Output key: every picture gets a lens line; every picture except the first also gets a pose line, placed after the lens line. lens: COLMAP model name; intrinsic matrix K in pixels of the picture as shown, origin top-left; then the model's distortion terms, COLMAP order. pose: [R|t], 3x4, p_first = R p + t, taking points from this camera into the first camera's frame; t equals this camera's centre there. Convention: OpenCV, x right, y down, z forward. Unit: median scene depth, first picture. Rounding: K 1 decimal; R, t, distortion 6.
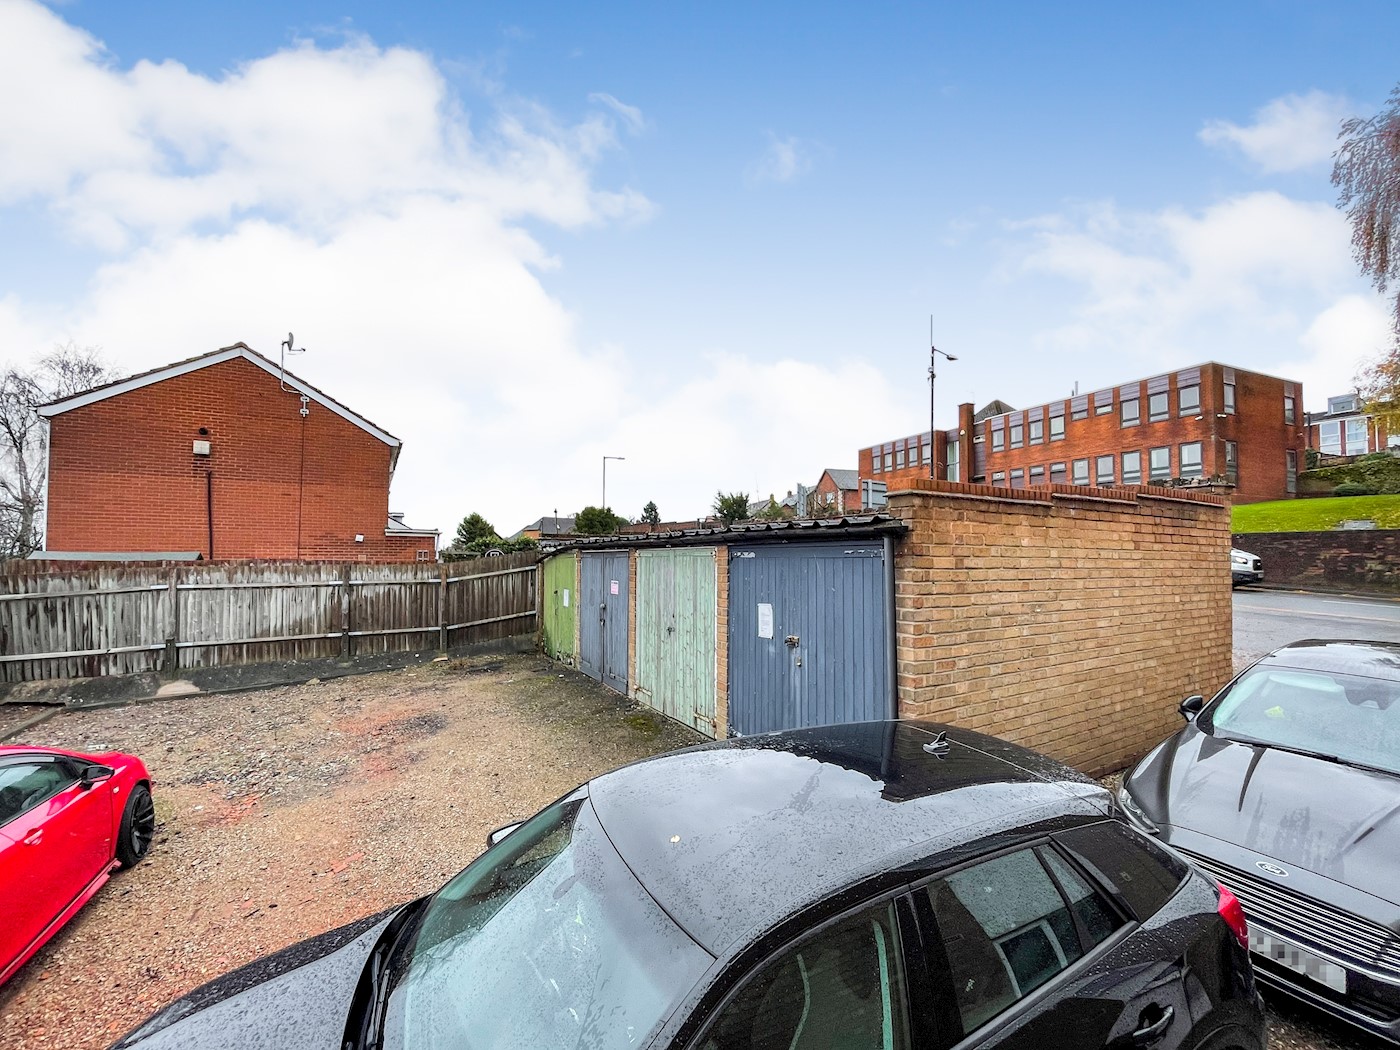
lens RADIAL K [[607.4, 0, 692.6], [0, 607.4, 534.9], [0, 0, 1]] dist [-0.000806, -0.001763]
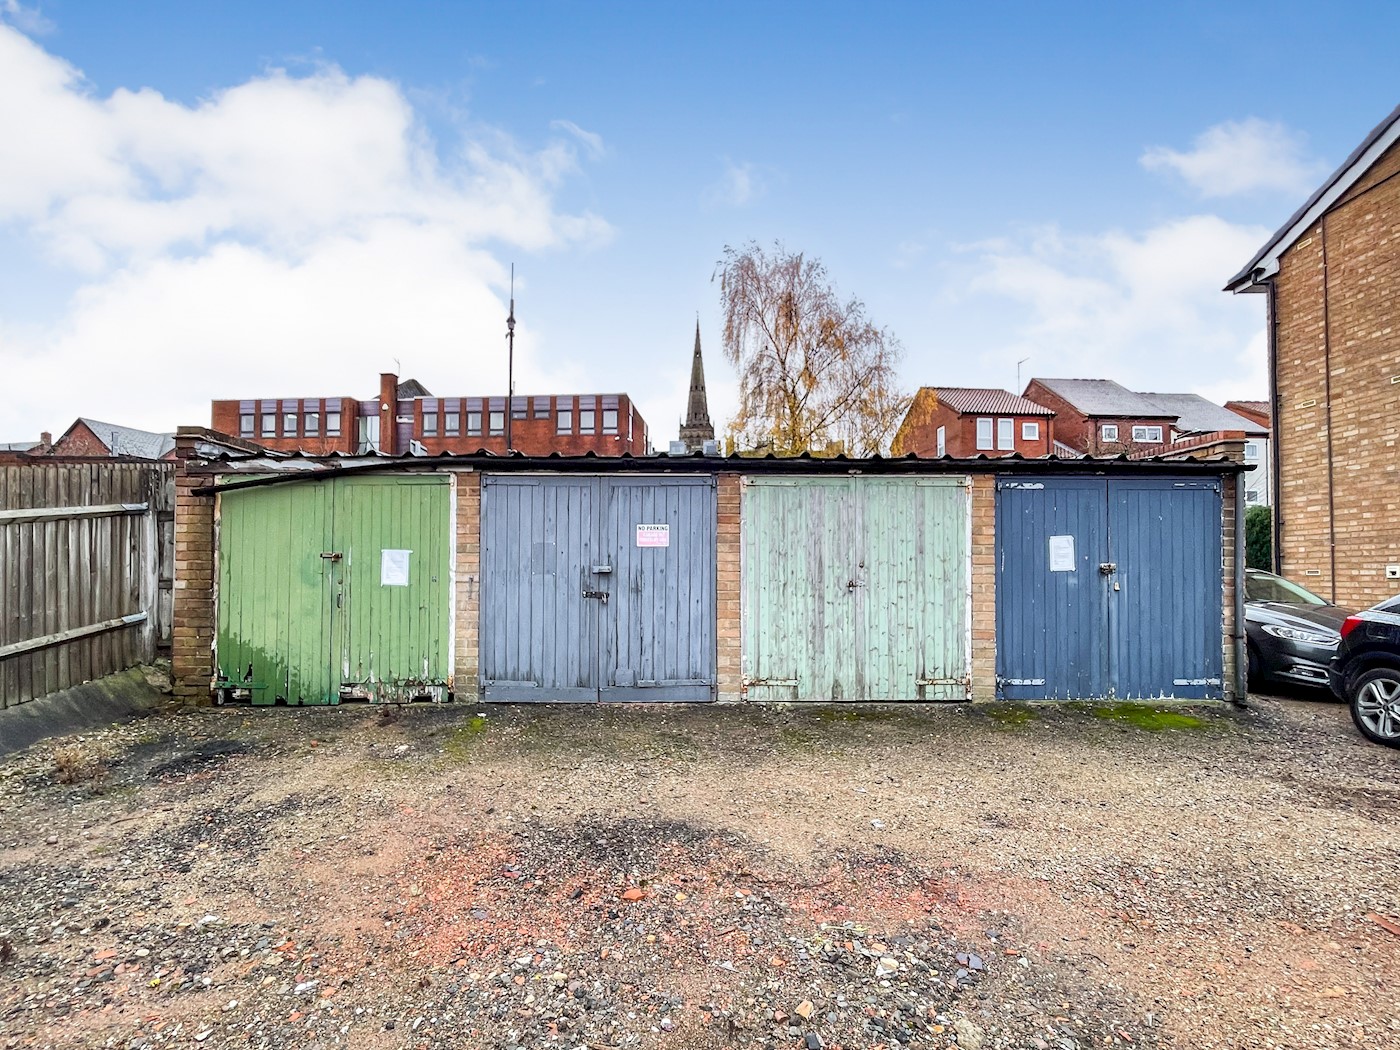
lens RADIAL K [[678.7, 0, 705.8], [0, 678.7, 561.7], [0, 0, 1]] dist [-0.003763, -0.000619]
pose [[0.452894, 0.014913, 0.891440, -0.945872], [-0.034361, 0.999409, 0.000738, 0.147529], [-0.890902, -0.030965, 0.453138, 0.866376]]
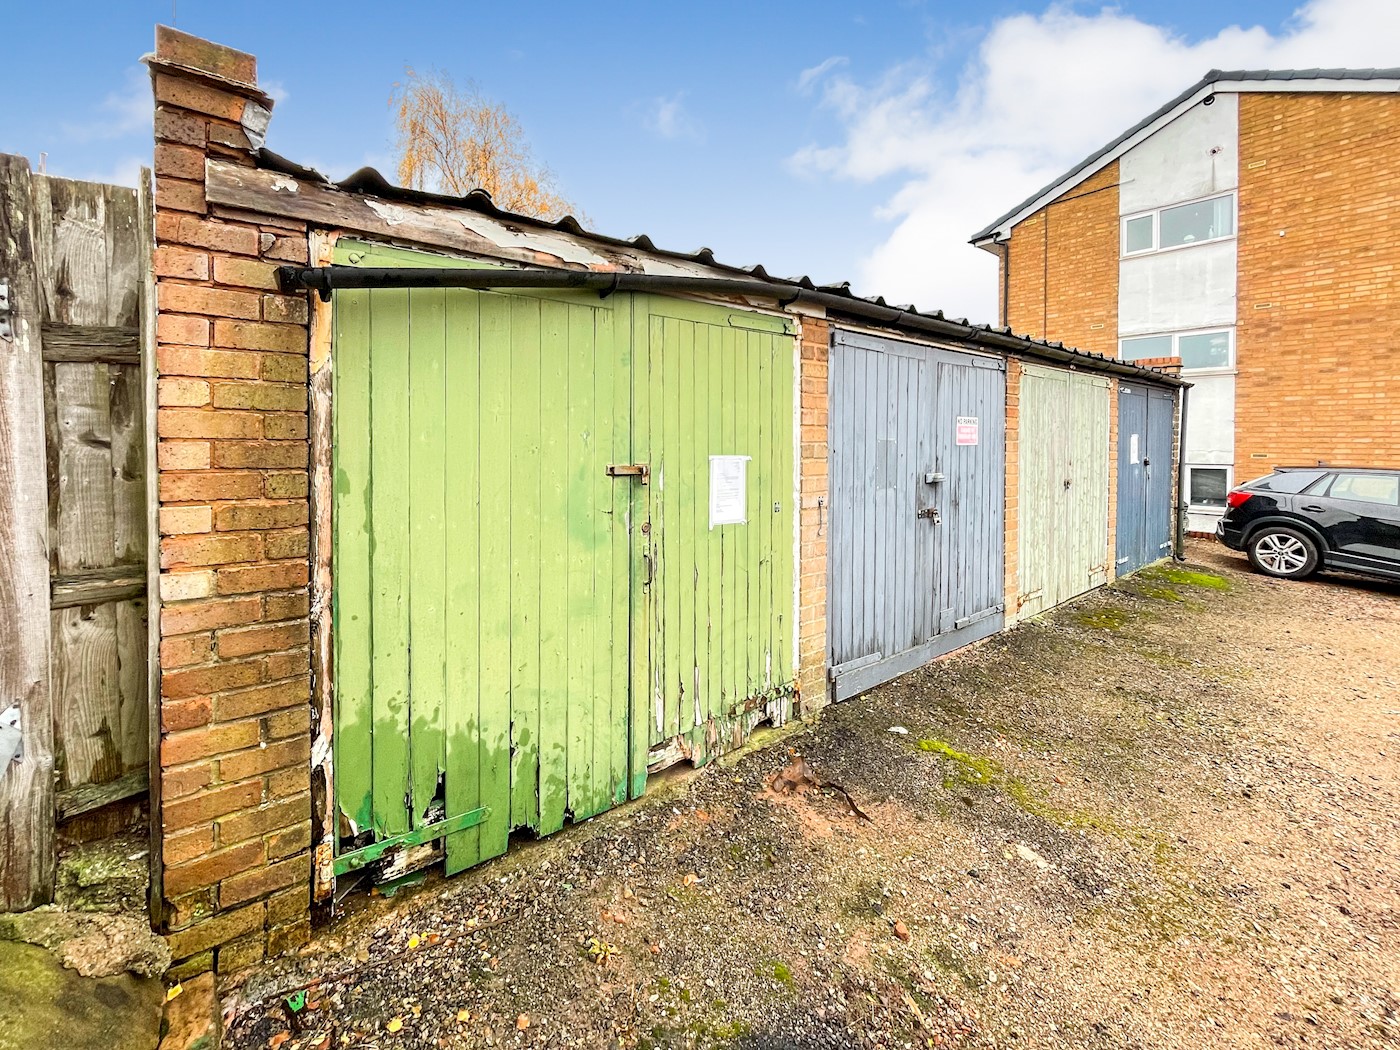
lens RADIAL K [[607.4, 0, 709.4], [0, 607.4, 450.0], [0, 0, 1]] dist [-0.000806, -0.001763]
pose [[-0.191574, -0.023601, 0.981194, -0.733838], [-0.044430, 0.998895, 0.015352, 0.137564], [-0.980472, -0.040654, -0.192411, 1.720971]]
